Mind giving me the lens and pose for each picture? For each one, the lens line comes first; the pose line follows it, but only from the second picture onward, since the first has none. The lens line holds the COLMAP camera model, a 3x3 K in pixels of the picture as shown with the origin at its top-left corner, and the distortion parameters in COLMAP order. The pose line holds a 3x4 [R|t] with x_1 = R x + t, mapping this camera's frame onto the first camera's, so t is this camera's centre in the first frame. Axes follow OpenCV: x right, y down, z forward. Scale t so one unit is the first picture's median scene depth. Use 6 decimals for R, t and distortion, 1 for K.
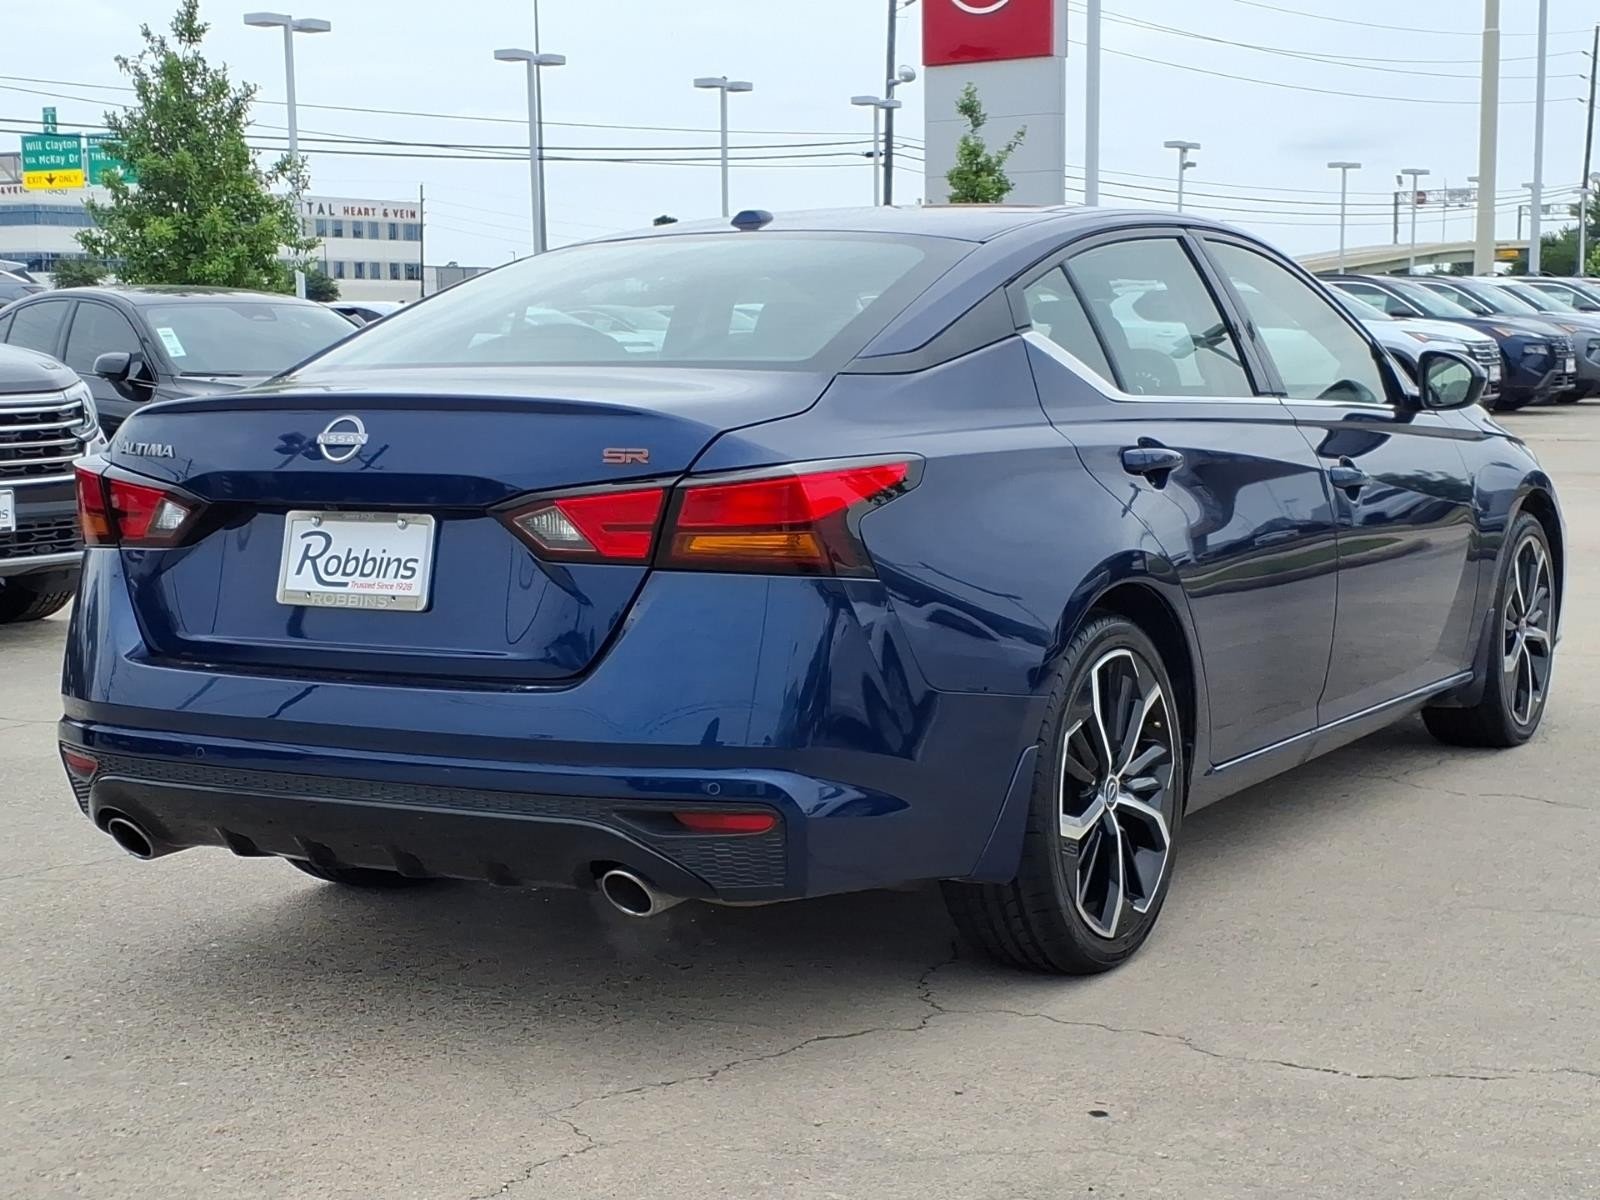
lens RADIAL K [[2527.9, 0, 800.0], [0, 2527.9, 600.0], [0, 0, 1]] dist [0.251167, -0.827785]
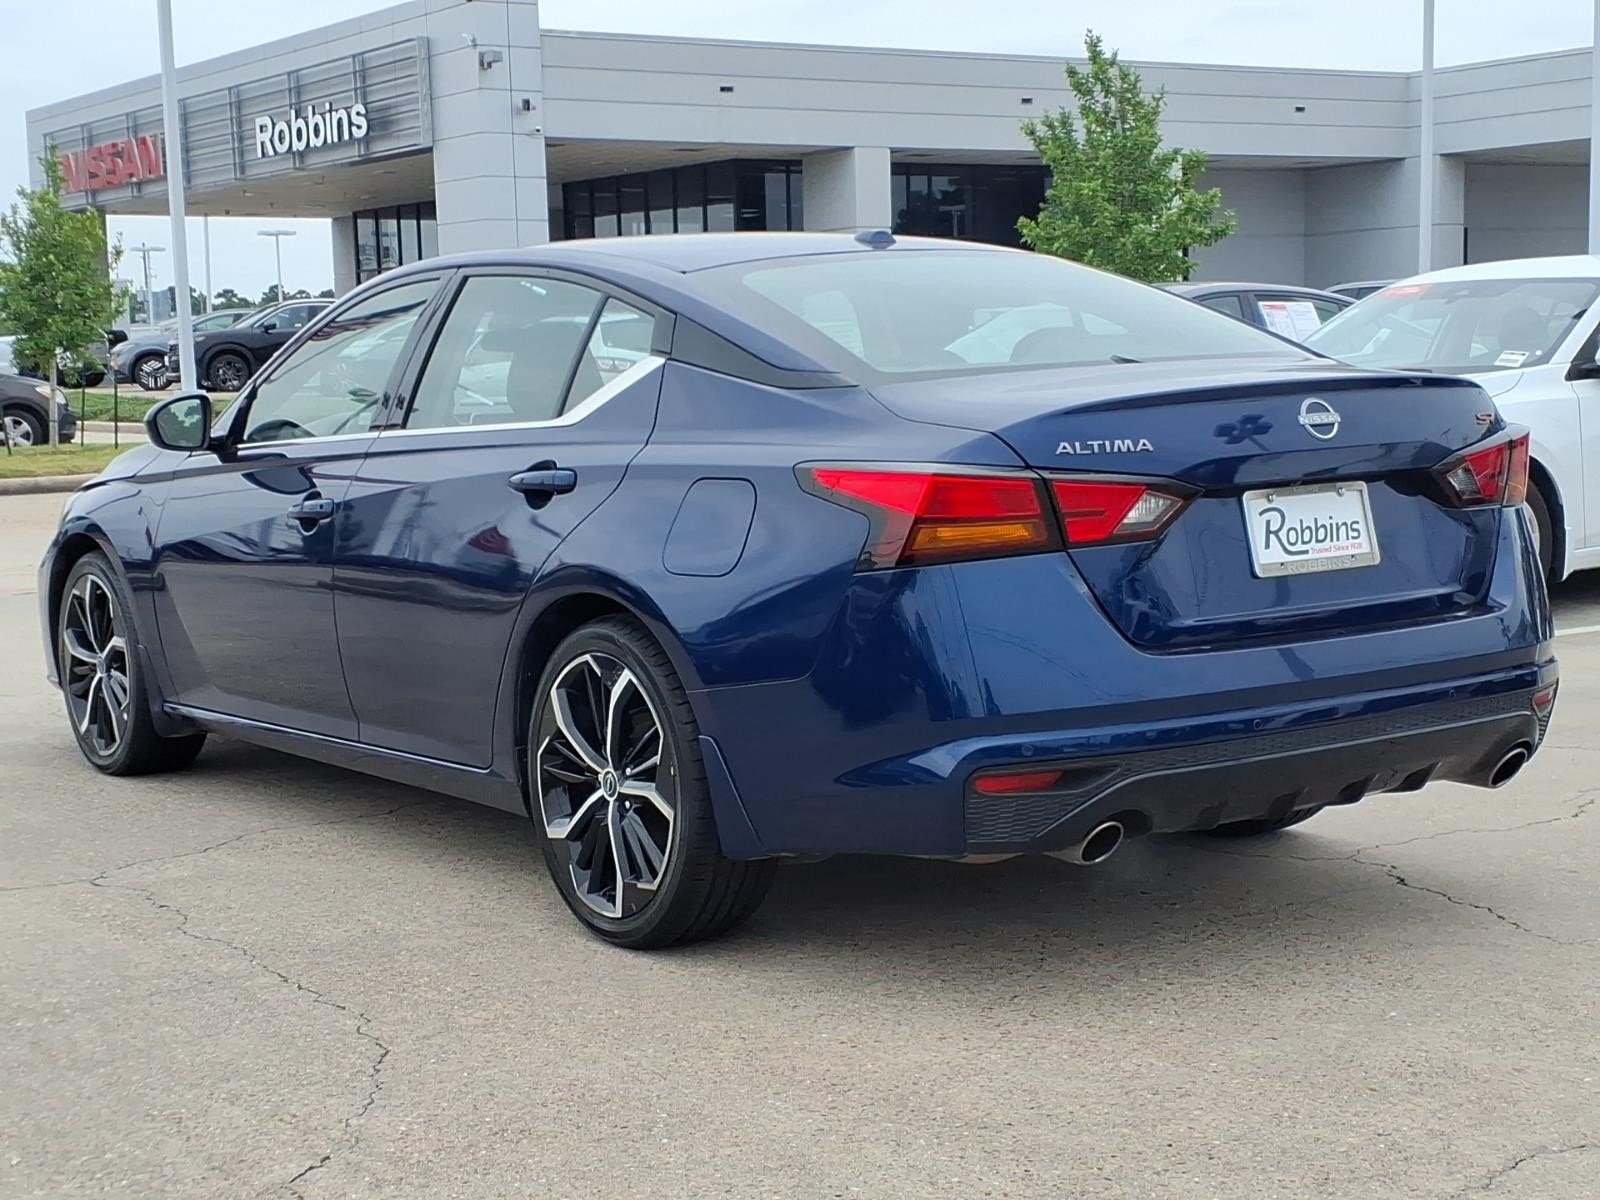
lens RADIAL K [[2527.9, 0, 800.0], [0, 2527.9, 600.0], [0, 0, 1]] dist [0.251167, -0.827785]
pose [[0.406243, -0.089051, 0.909416, -1.268834], [0.122163, 0.991599, 0.042527, -0.058961], [-0.905562, 0.093821, 0.413709, 0.738743]]
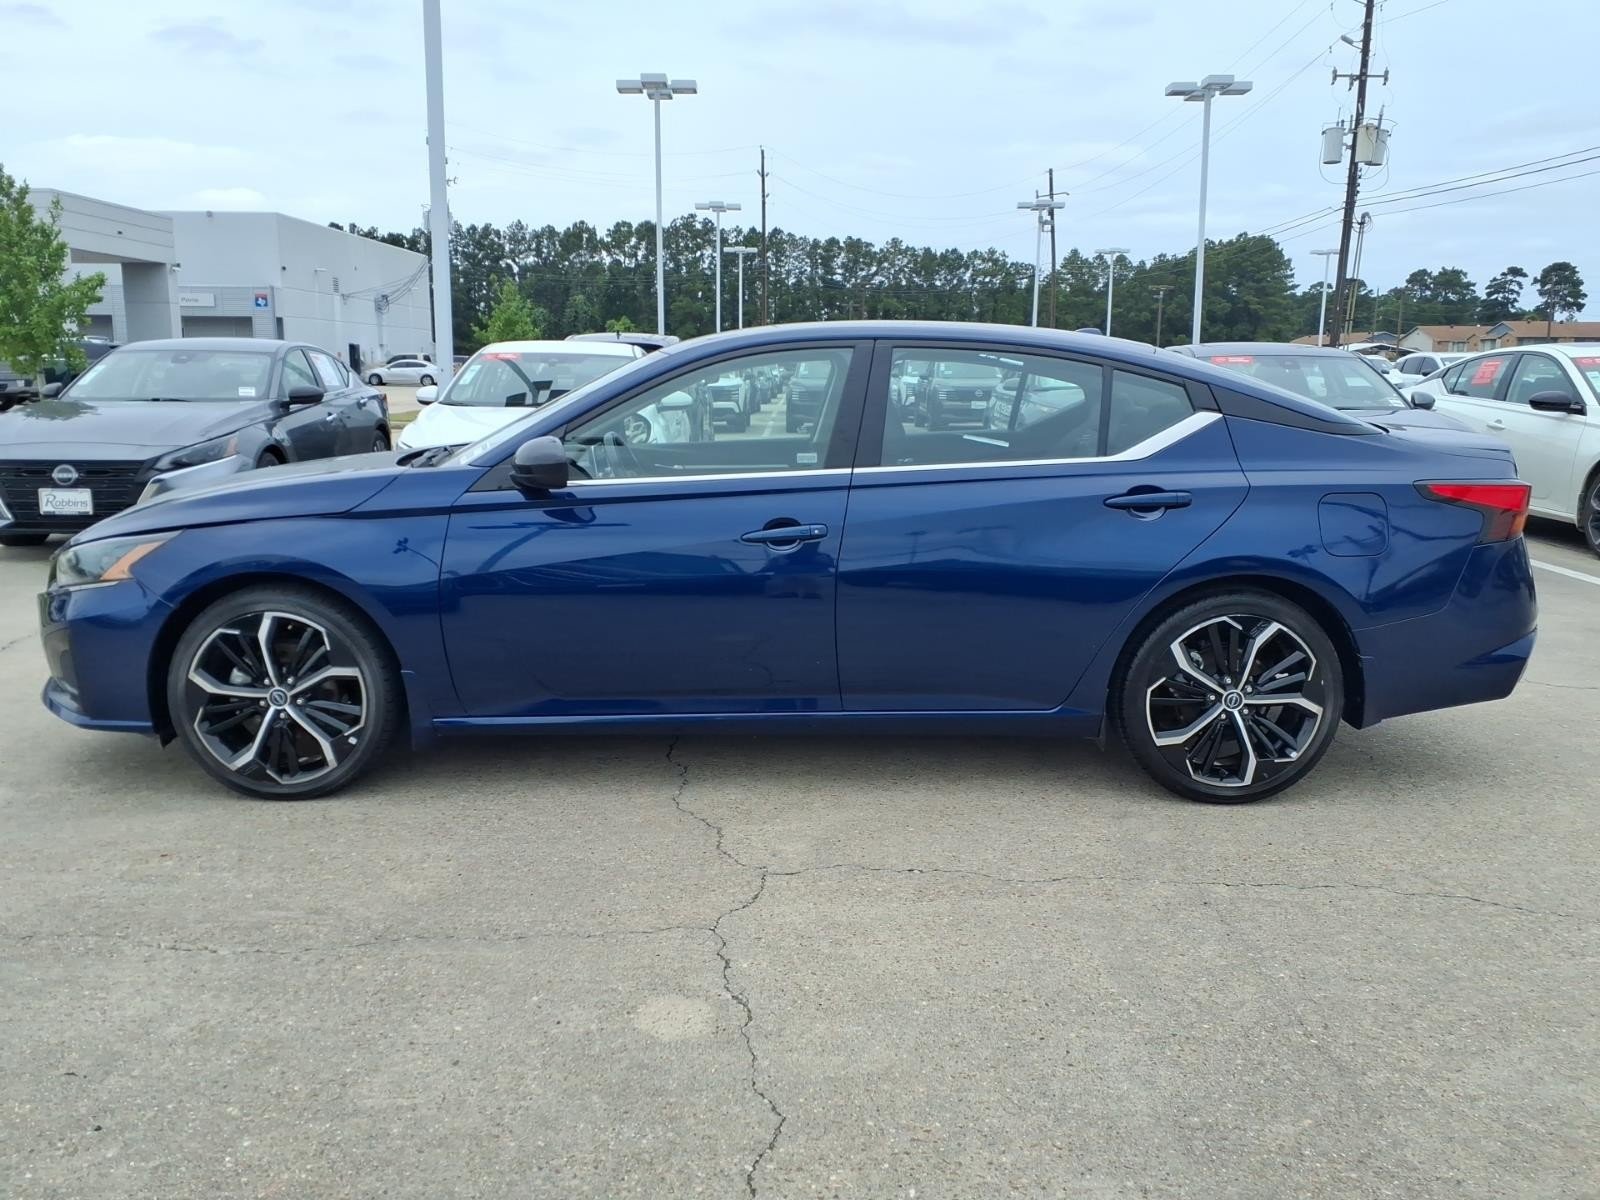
lens RADIAL K [[1292.2, 0, 771.1], [0, 1292.2, 599.3], [0, 0, 1]] dist [0.004505, 0.000698]
pose [[-0.507593, -0.143198, 0.849614, -0.829977], [0.099312, 0.969795, 0.222788, -0.237249], [-0.855854, 0.197463, -0.478040, 2.016670]]
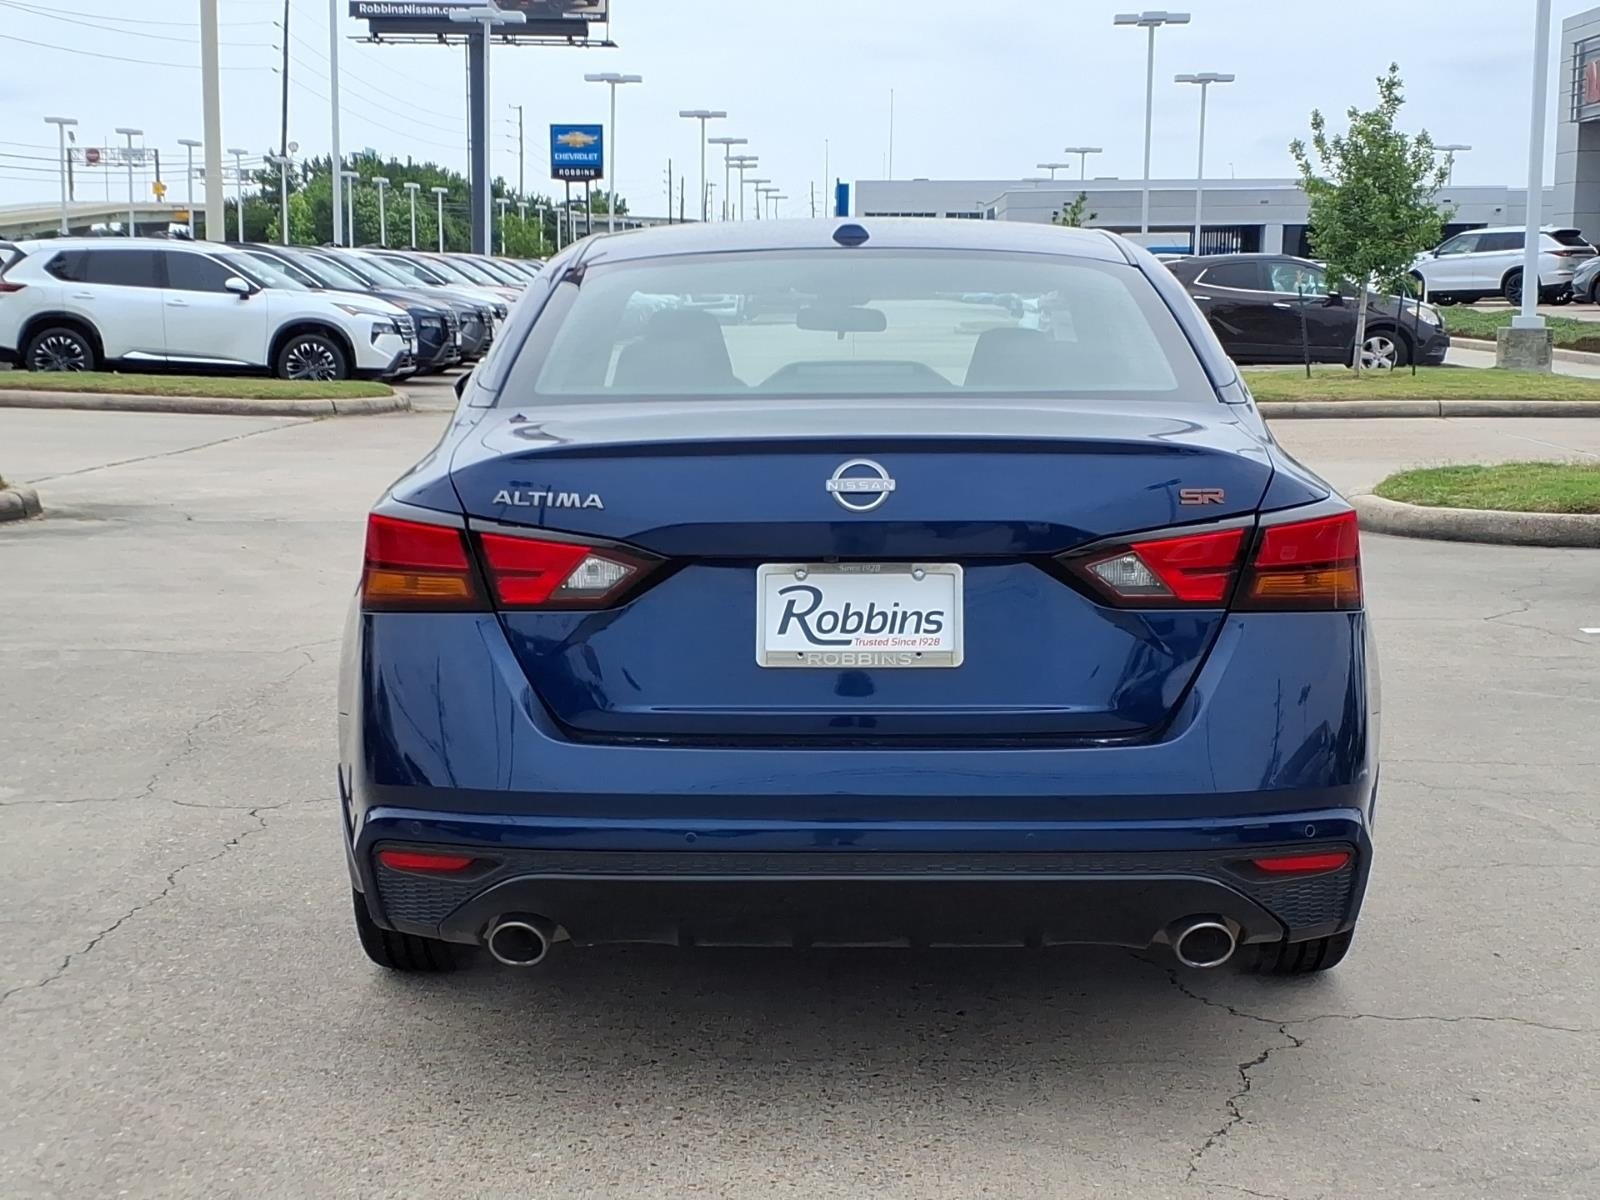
lens RADIAL K [[2527.9, 0, 800.0], [0, 2527.9, 600.0], [0, 0, 1]] dist [0.251167, -0.827785]
pose [[0.867628, -0.047942, 0.494897, -0.642225], [0.040042, 0.998845, 0.026562, -0.046184], [-0.495599, -0.003229, 0.868546, 0.211562]]
